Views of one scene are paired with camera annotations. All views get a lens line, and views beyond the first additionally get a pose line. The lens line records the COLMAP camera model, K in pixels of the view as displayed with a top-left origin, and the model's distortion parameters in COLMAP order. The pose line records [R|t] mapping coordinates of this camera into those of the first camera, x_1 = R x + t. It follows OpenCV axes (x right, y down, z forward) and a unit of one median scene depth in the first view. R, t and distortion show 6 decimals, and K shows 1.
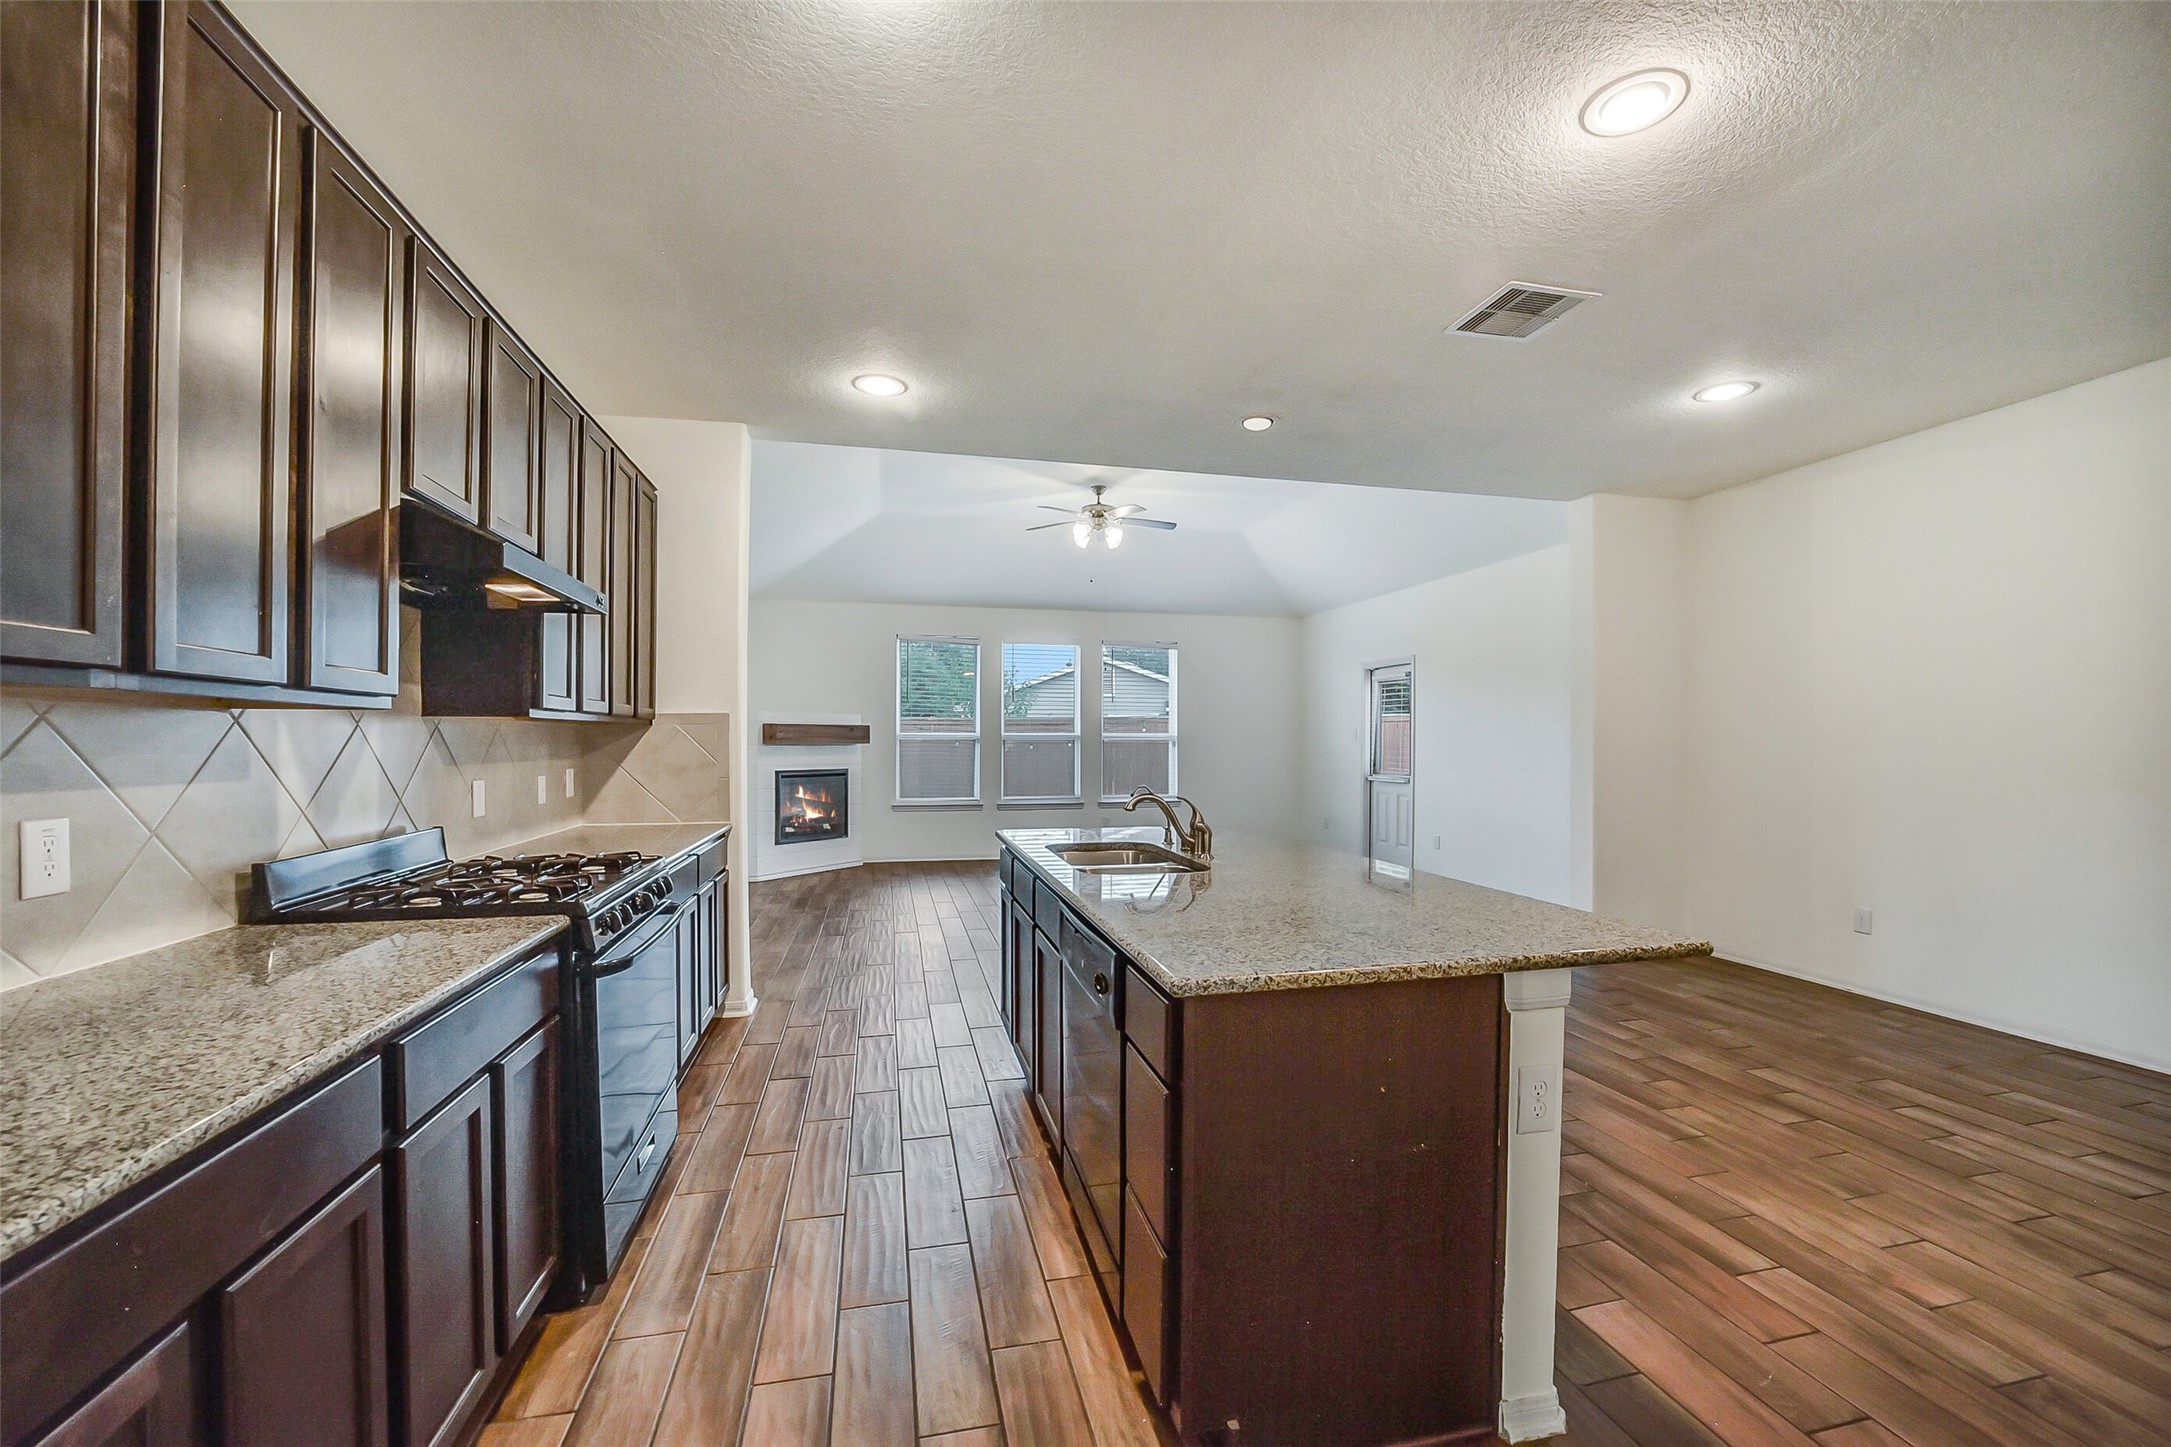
lens RADIAL K [[866.5, 0, 1085.5], [0, 866.5, 745.1], [0, 0, 1]] dist [-0.019334, 0.002287]
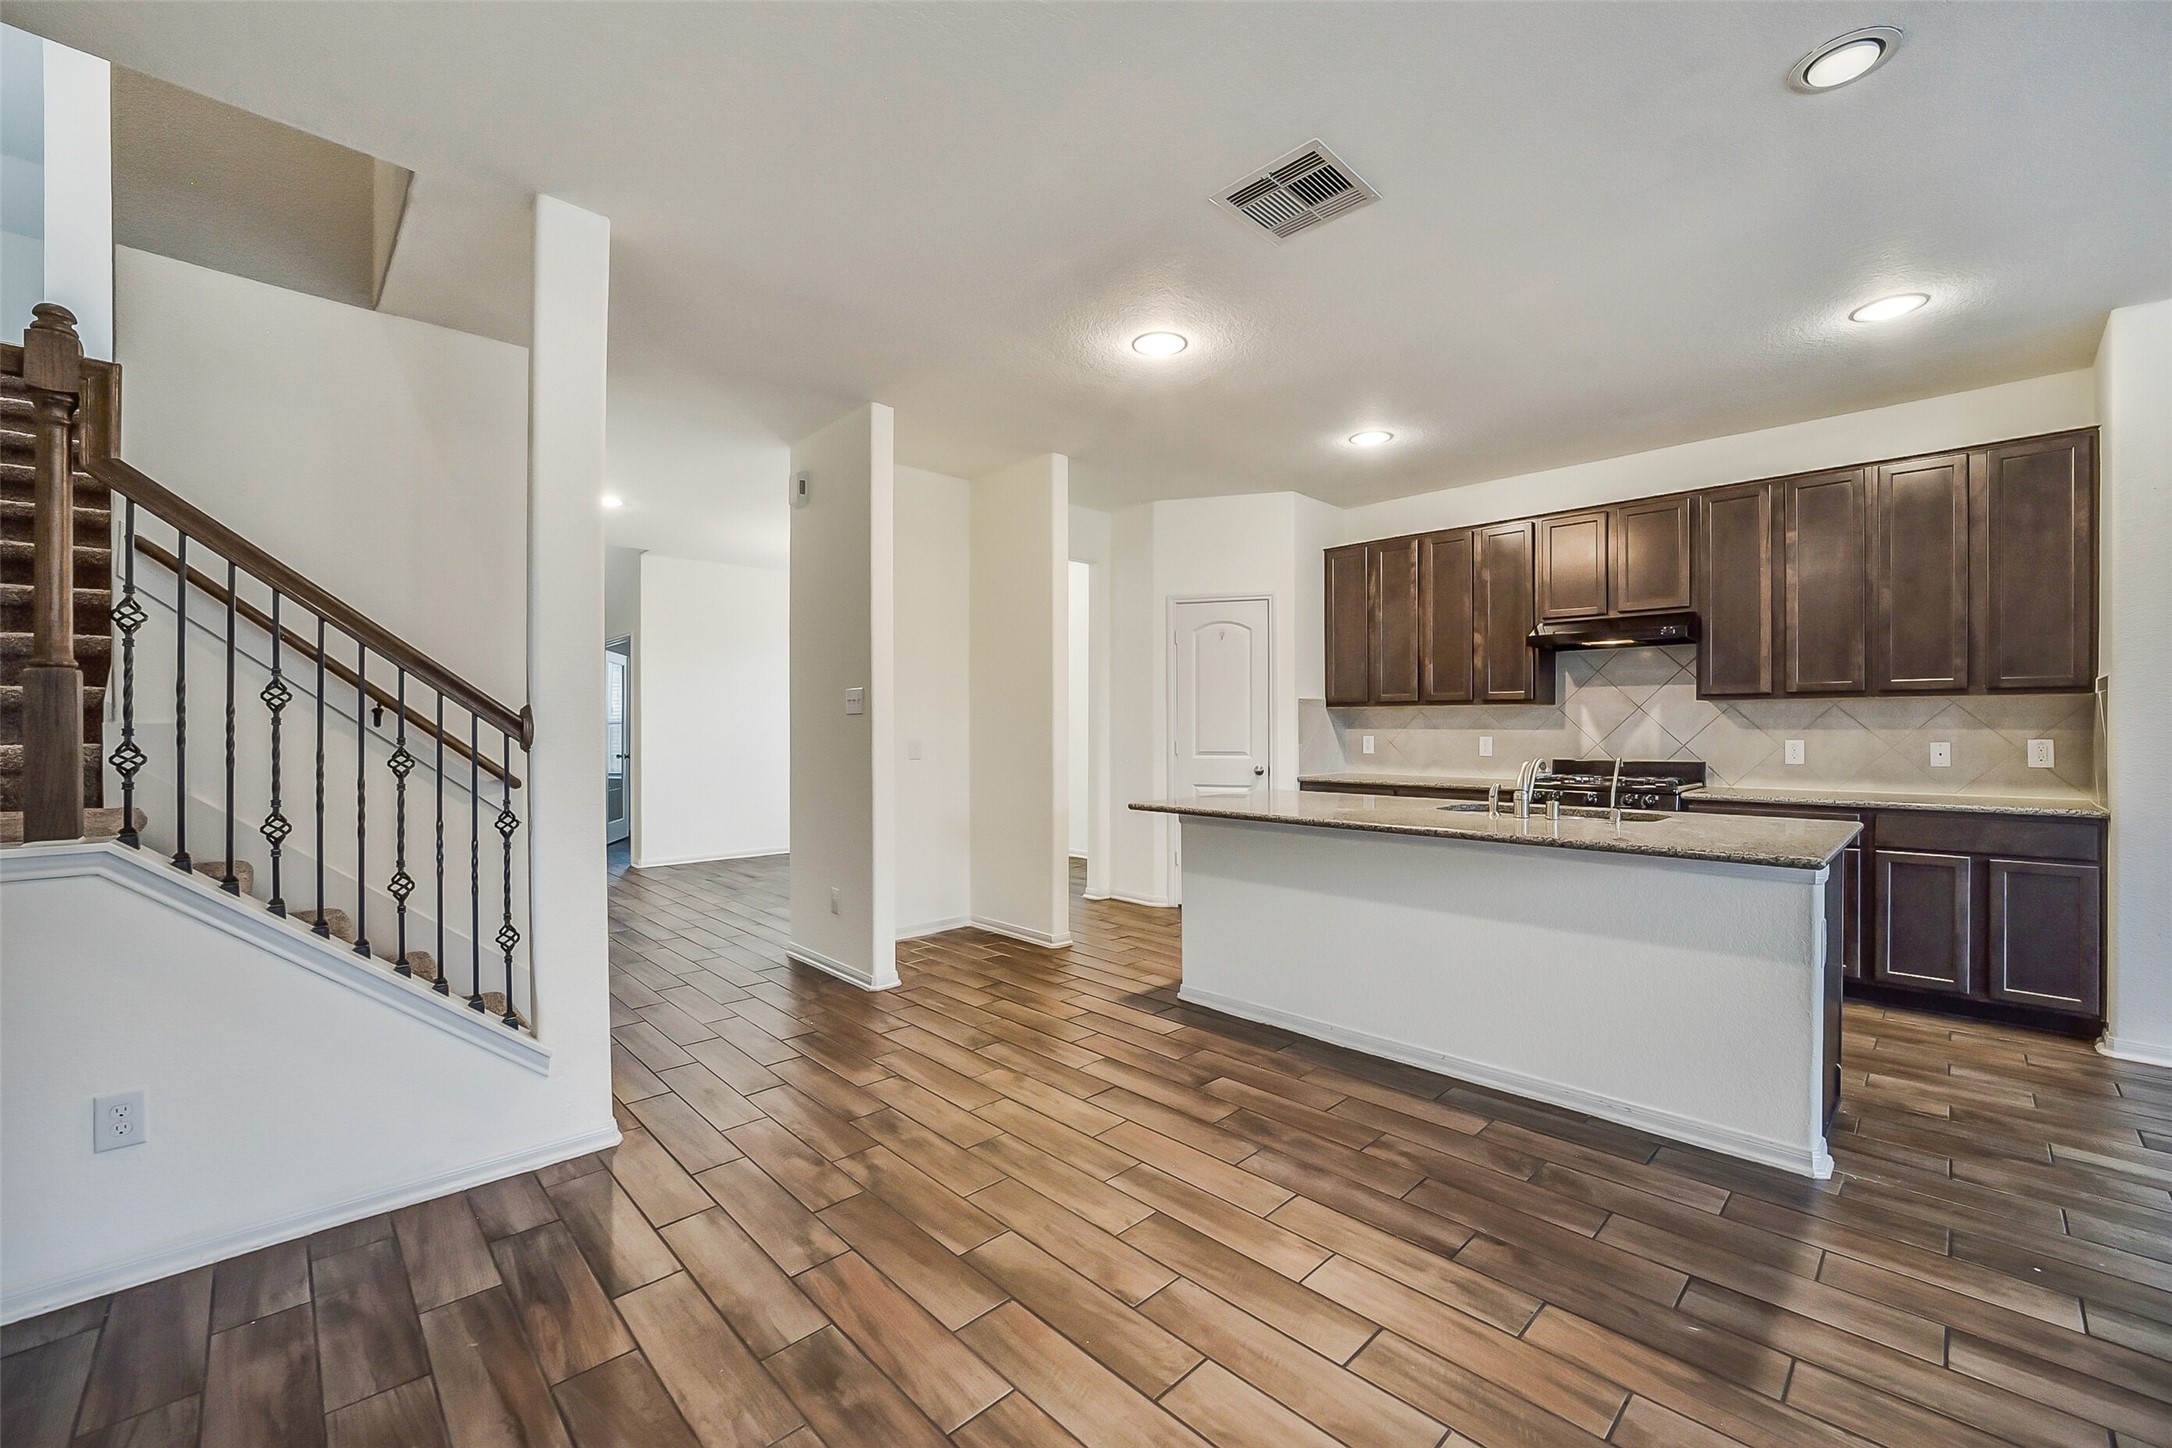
lens RADIAL K [[866.9, 0, 1078.0], [0, 866.9, 725.9], [0, 0, 1]] dist [-0.019334, 0.002287]
pose [[-0.863594, 0.001234, -0.504187, 0.462560], [-0.000449, 0.999995, 0.003217, 0.004756], [0.504188, 0.003005, -0.863589, 0.674578]]
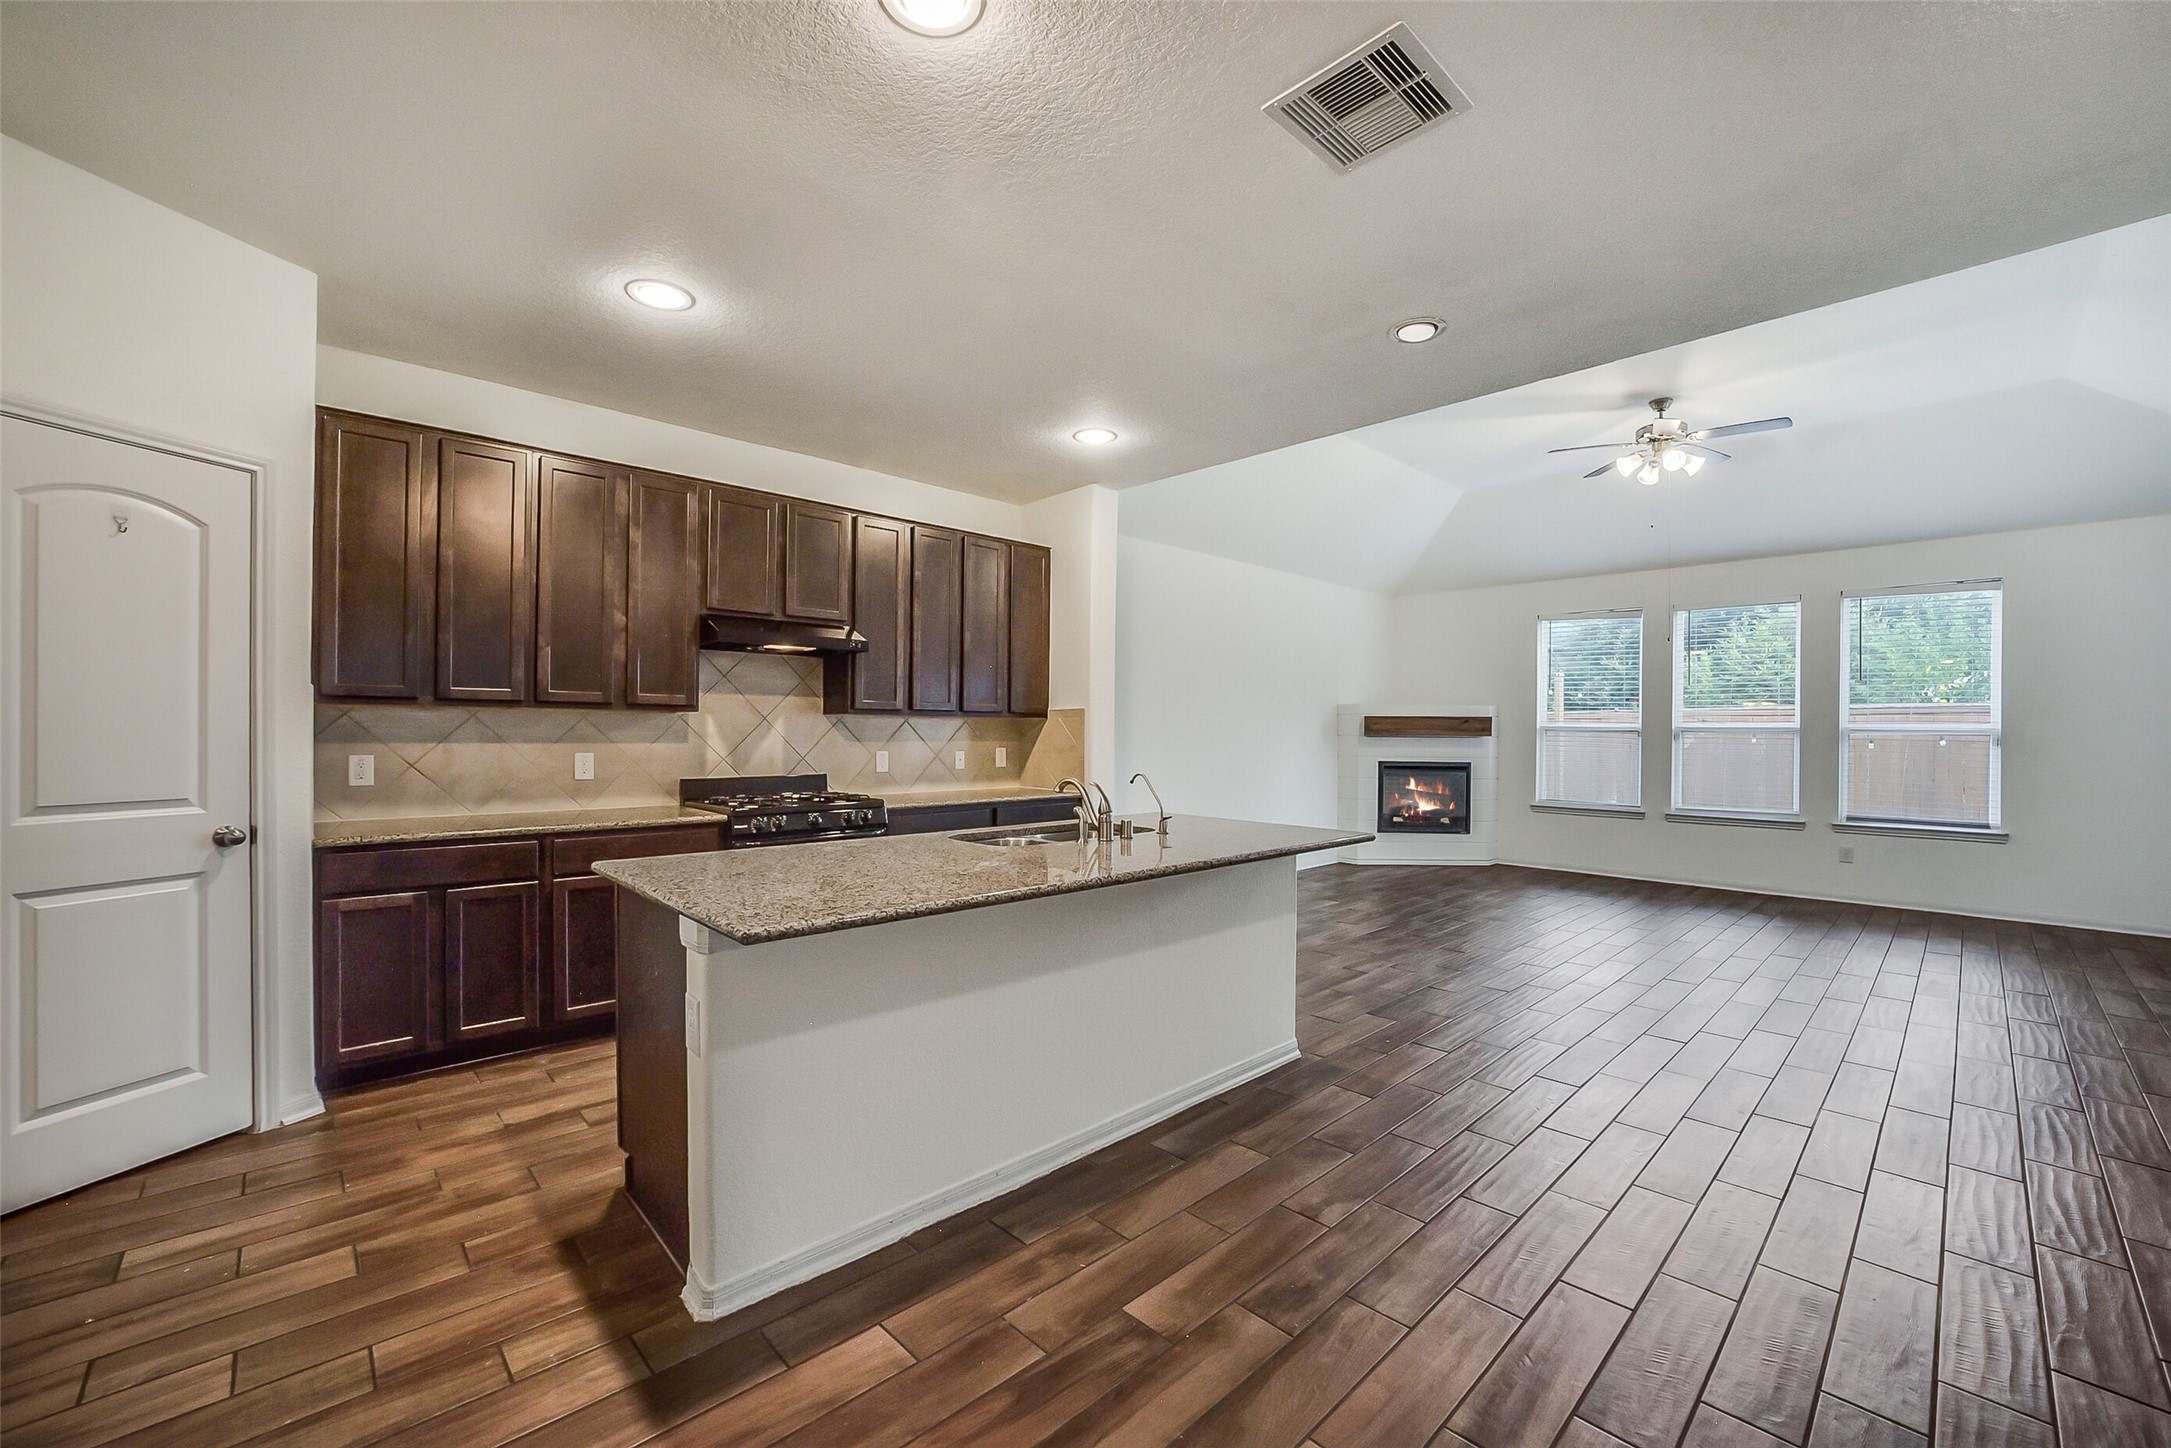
lens RADIAL K [[866.5, 0, 1097.0], [0, 866.5, 728.6], [0, 0, 1]] dist [-0.019334, 0.002287]
pose [[0.509079, 0.002395, -0.860716, 0.412574], [-0.012611, 0.999910, -0.004676, -0.000509], [0.860627, 0.013235, 0.509063, 0.195599]]
